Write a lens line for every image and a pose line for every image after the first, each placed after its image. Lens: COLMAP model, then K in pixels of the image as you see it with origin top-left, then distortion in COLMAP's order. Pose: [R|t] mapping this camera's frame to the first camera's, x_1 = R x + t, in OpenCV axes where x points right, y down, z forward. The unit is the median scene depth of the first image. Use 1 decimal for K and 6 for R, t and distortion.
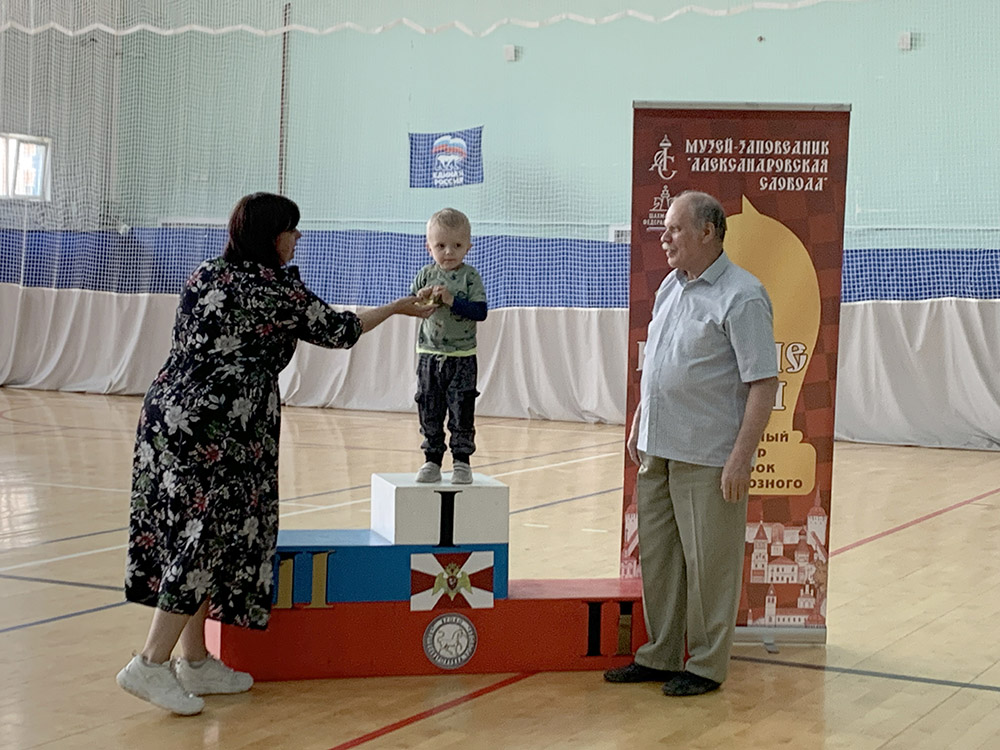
lens RADIAL K [[2167.9, 0, 507.8], [0, 2167.9, 349.6], [0, 0, 1]] dist [0.167792, 0.000000]
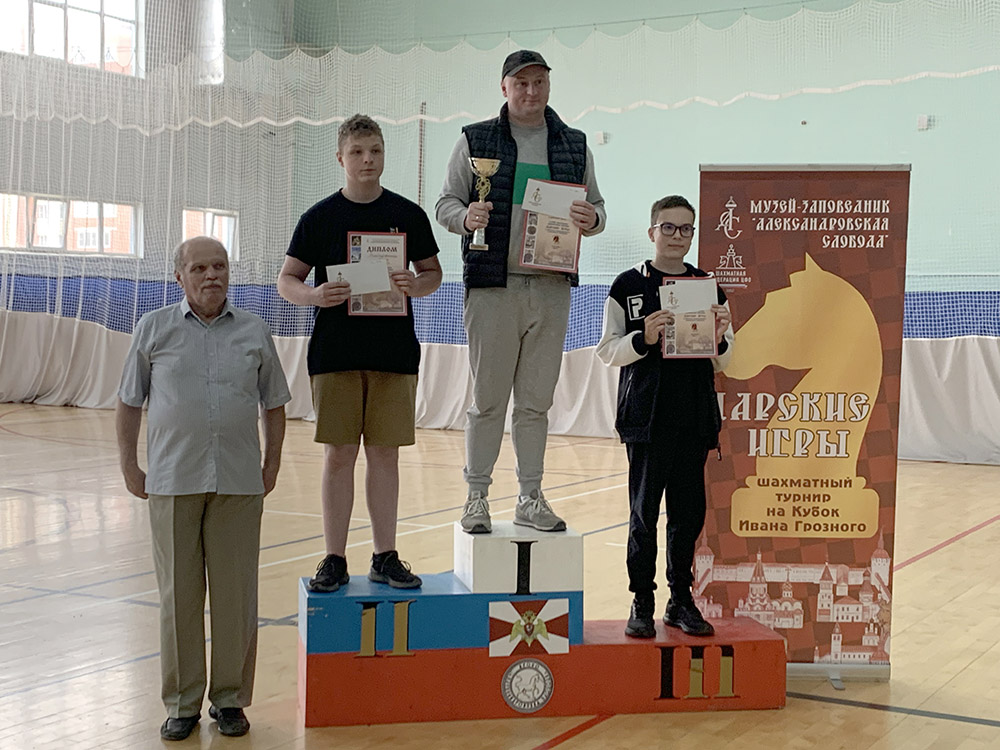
lens RADIAL K [[1674.6, 0, 520.5], [0, 1674.6, 362.2], [0, 0, 1]] dist [0.152379, 0.000000]
pose [[0.998729, -0.008193, -0.049733, 0.010447], [0.007923, 0.999953, -0.005605, -0.014561], [0.049777, 0.005204, 0.998747, 0.179923]]
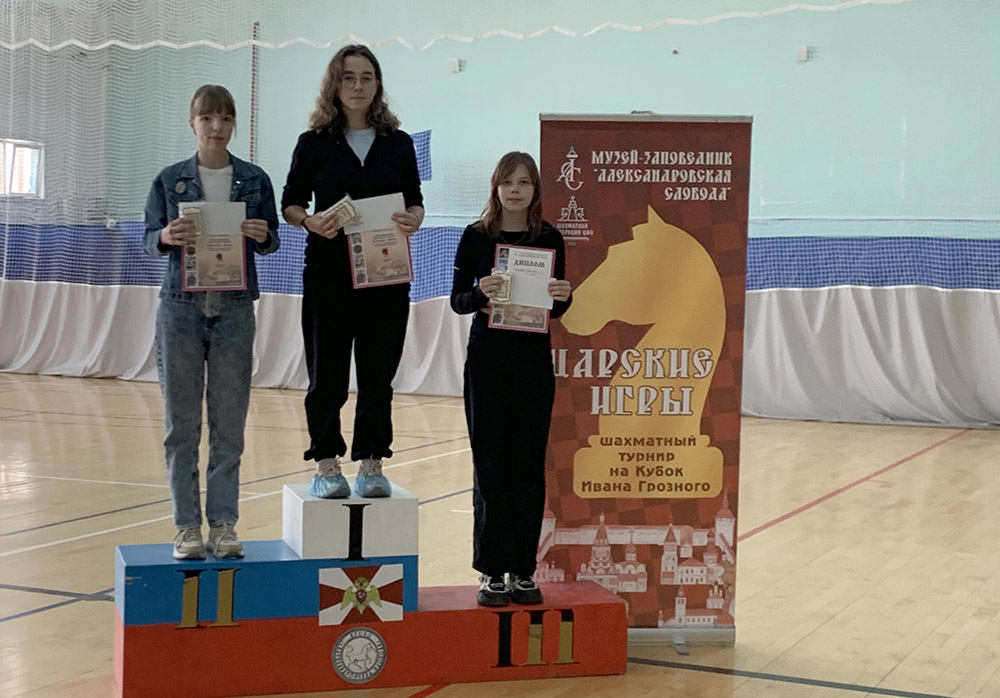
lens RADIAL K [[1882.0, 0, 528.8], [0, 1882.0, 283.8], [0, 0, 1]] dist [0.154307, 0.000000]
pose [[0.999352, -0.008184, 0.035040, 0.020178], [0.008875, 0.999768, -0.019624, -0.016791], [-0.034871, 0.019922, 0.999193, 0.116488]]
